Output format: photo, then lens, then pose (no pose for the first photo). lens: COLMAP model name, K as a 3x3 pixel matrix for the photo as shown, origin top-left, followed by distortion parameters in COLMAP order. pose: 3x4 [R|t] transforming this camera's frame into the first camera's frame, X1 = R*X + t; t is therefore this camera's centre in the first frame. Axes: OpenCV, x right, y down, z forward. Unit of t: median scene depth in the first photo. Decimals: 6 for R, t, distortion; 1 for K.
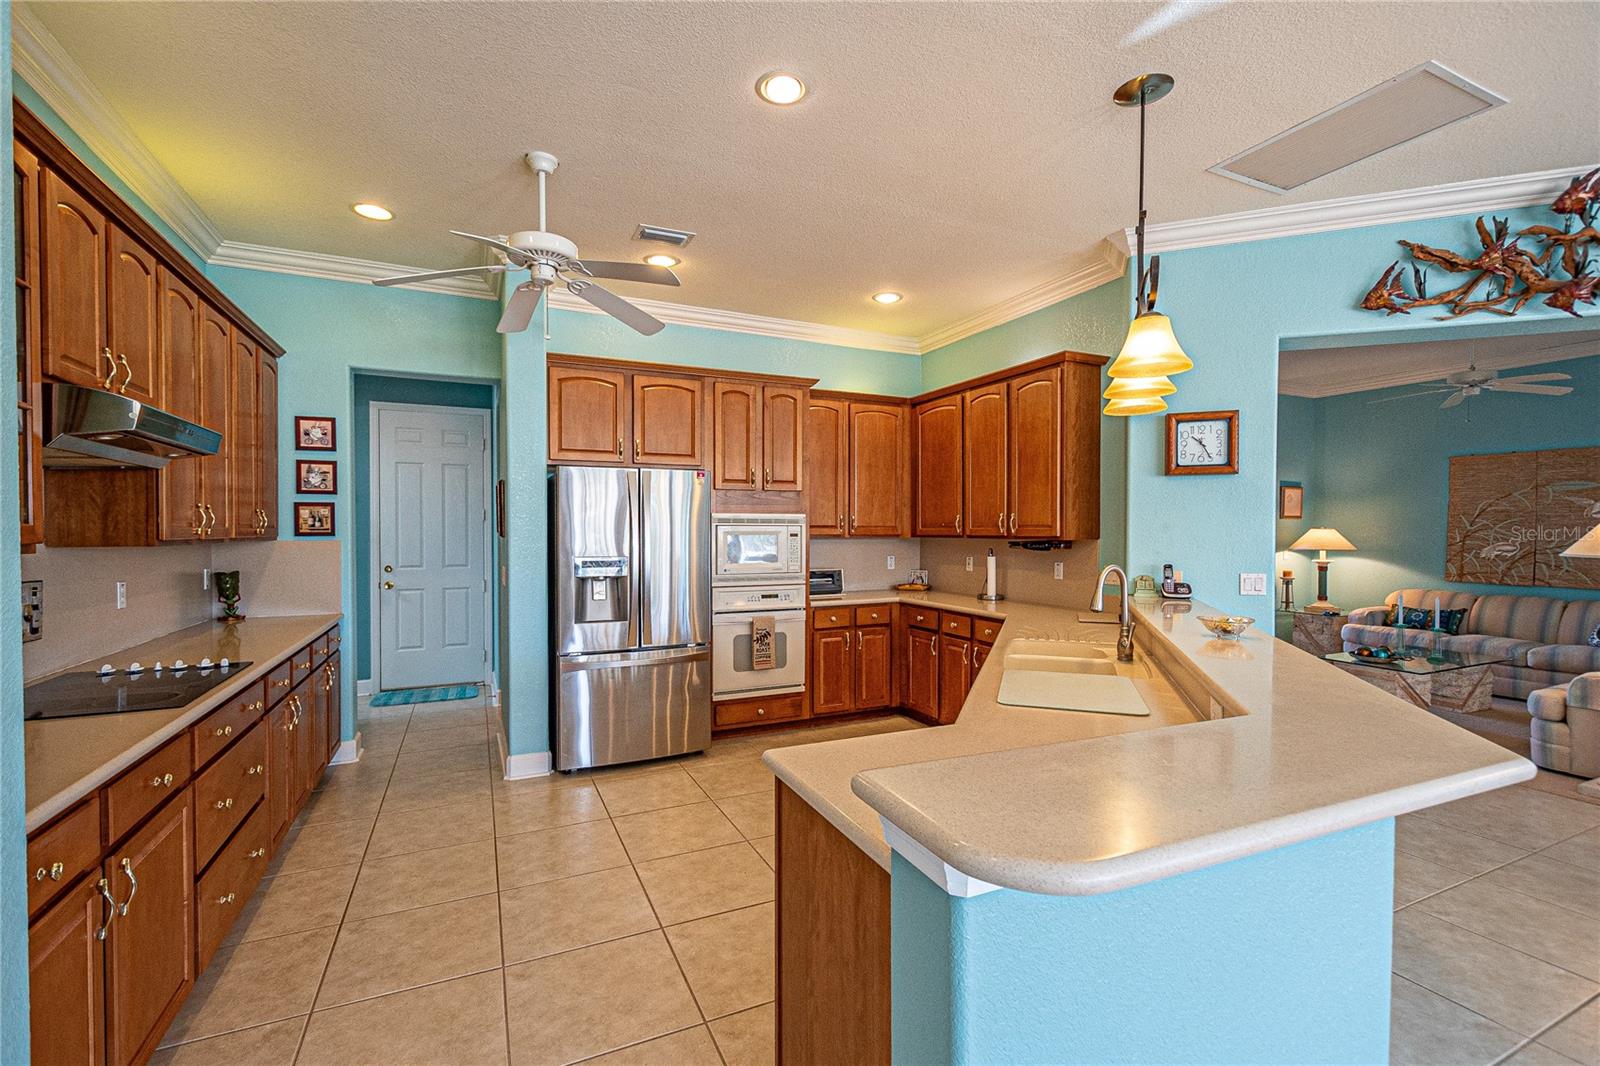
lens RADIAL K [[692.5, 0, 792.0], [0, 692.5, 539.2], [0, 0, 1]] dist [0.010604, -0.007034]
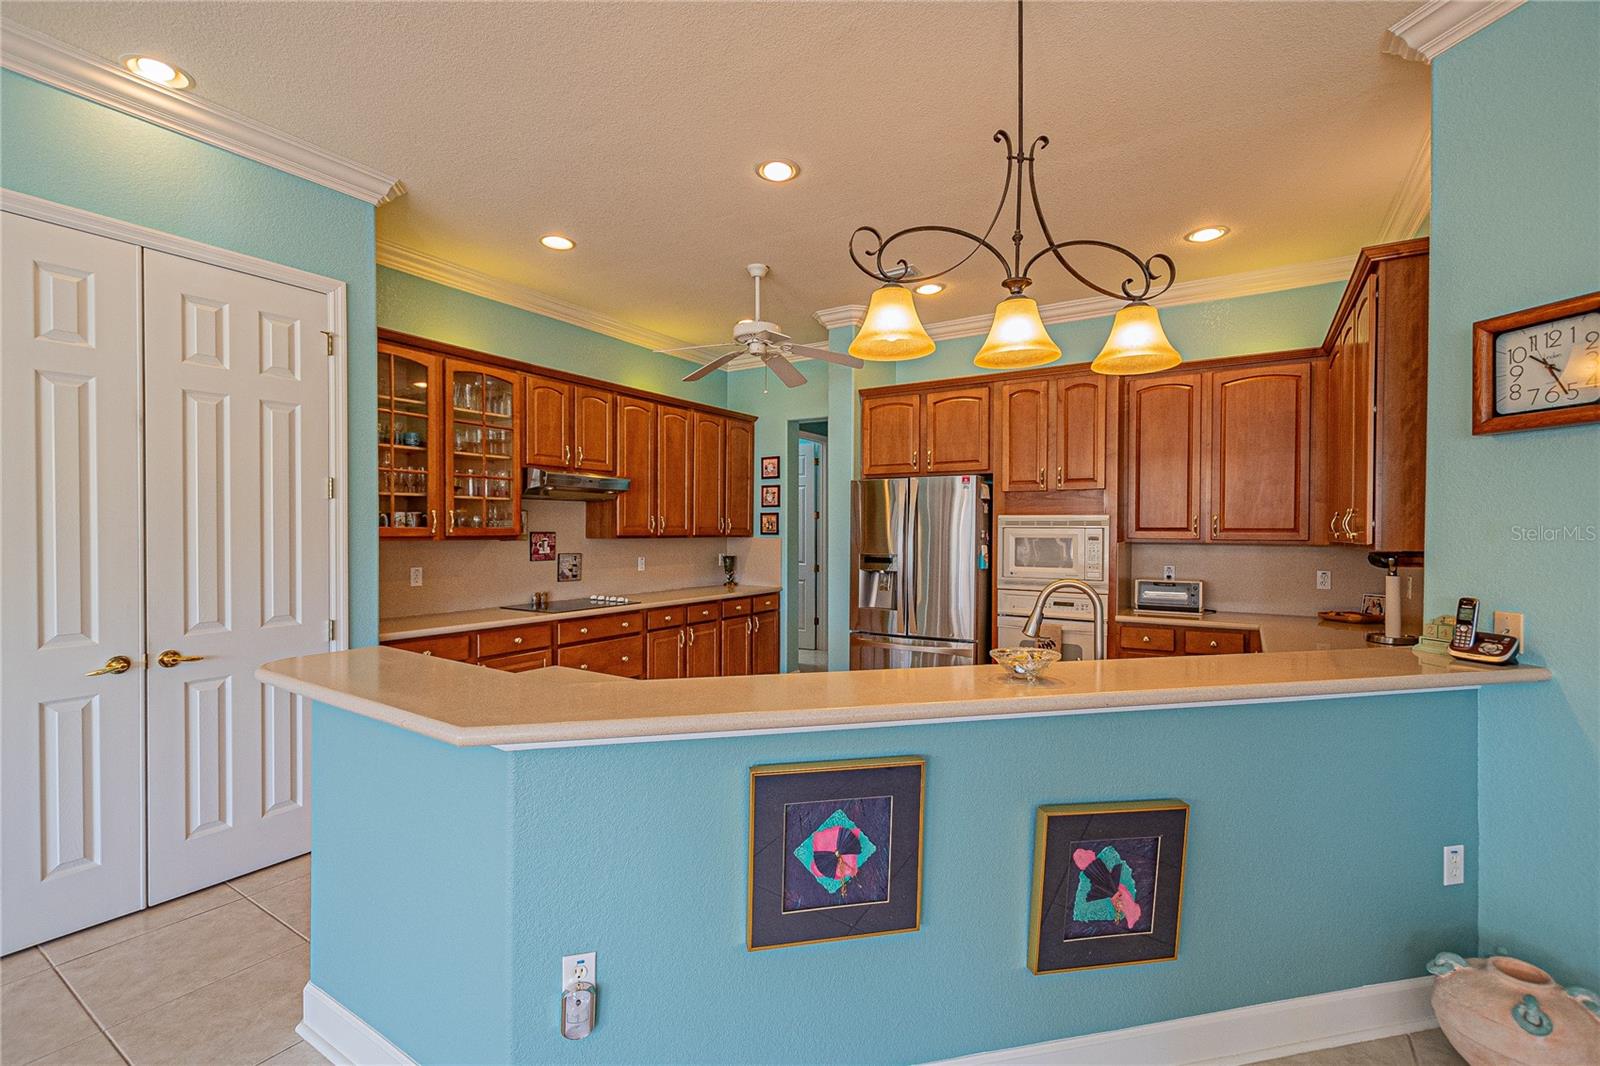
lens RADIAL K [[692.5, 0, 792.0], [0, 692.5, 539.2], [0, 0, 1]] dist [0.010604, -0.007034]
pose [[0.538479, 0.013242, -0.842535, 0.628625], [-0.016161, 0.999855, 0.005385, -0.003917], [0.842484, 0.010717, 0.538615, 0.222997]]
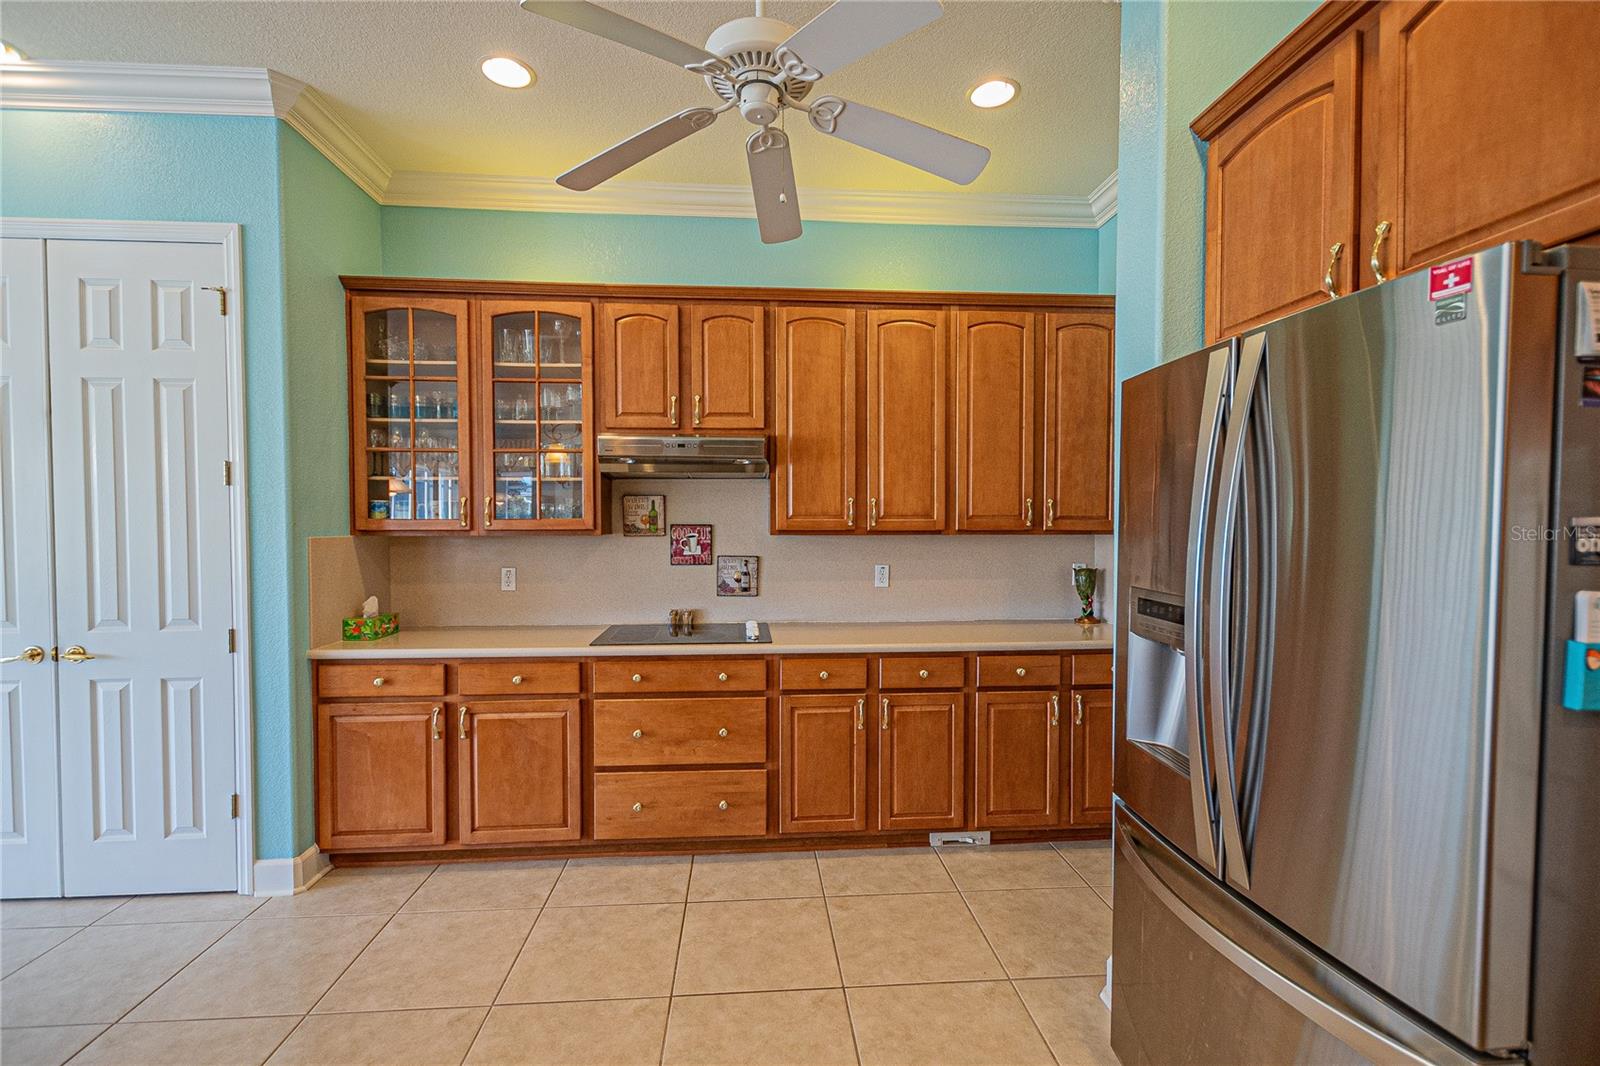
lens RADIAL K [[704.8, 0, 804.6], [0, 704.8, 539.7], [0, 0, 1]] dist [0.011638, -0.004807]
pose [[-0.344969, 0.023302, -0.938325, 0.160238], [-0.012811, 0.999482, 0.029531, -0.011730], [0.938527, 0.022209, -0.344492, 0.919782]]
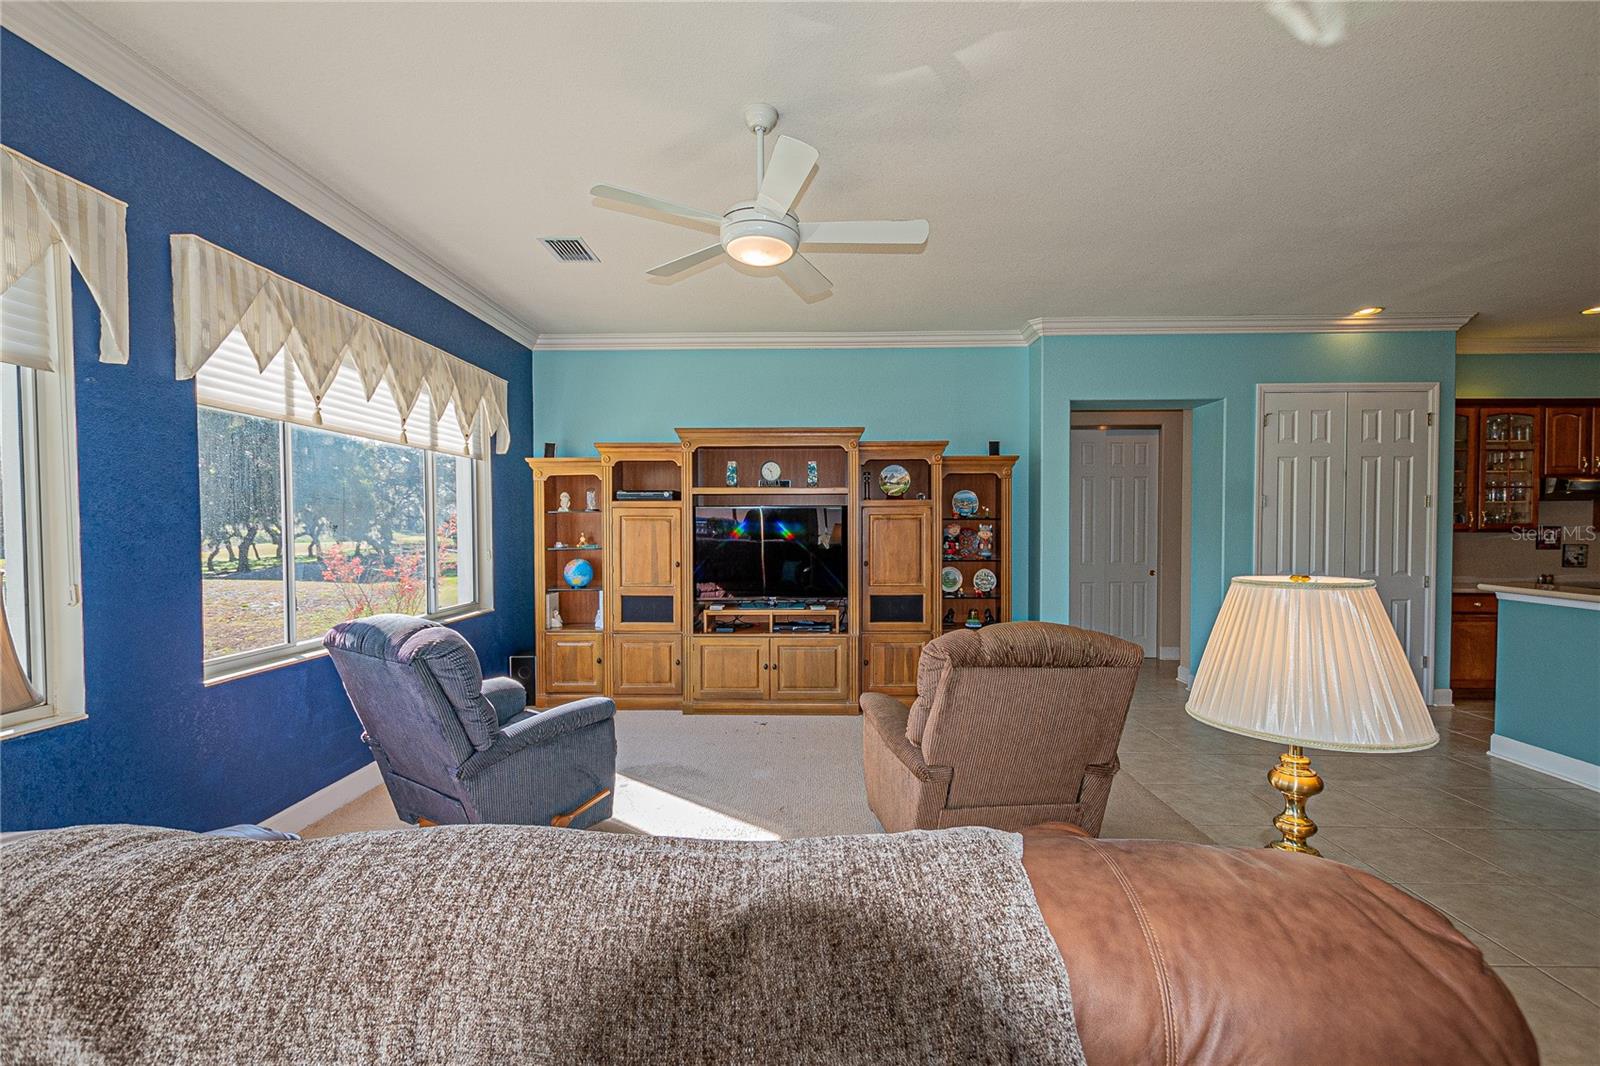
lens RADIAL K [[692.5, 0, 792.0], [0, 692.5, 539.2], [0, 0, 1]] dist [0.010604, -0.007034]
pose [[-0.441985, 0.012894, -0.896930, 1.443273], [-0.012599, 0.999709, 0.020580, 0.013668], [0.896934, 0.020396, -0.441694, -0.289186]]
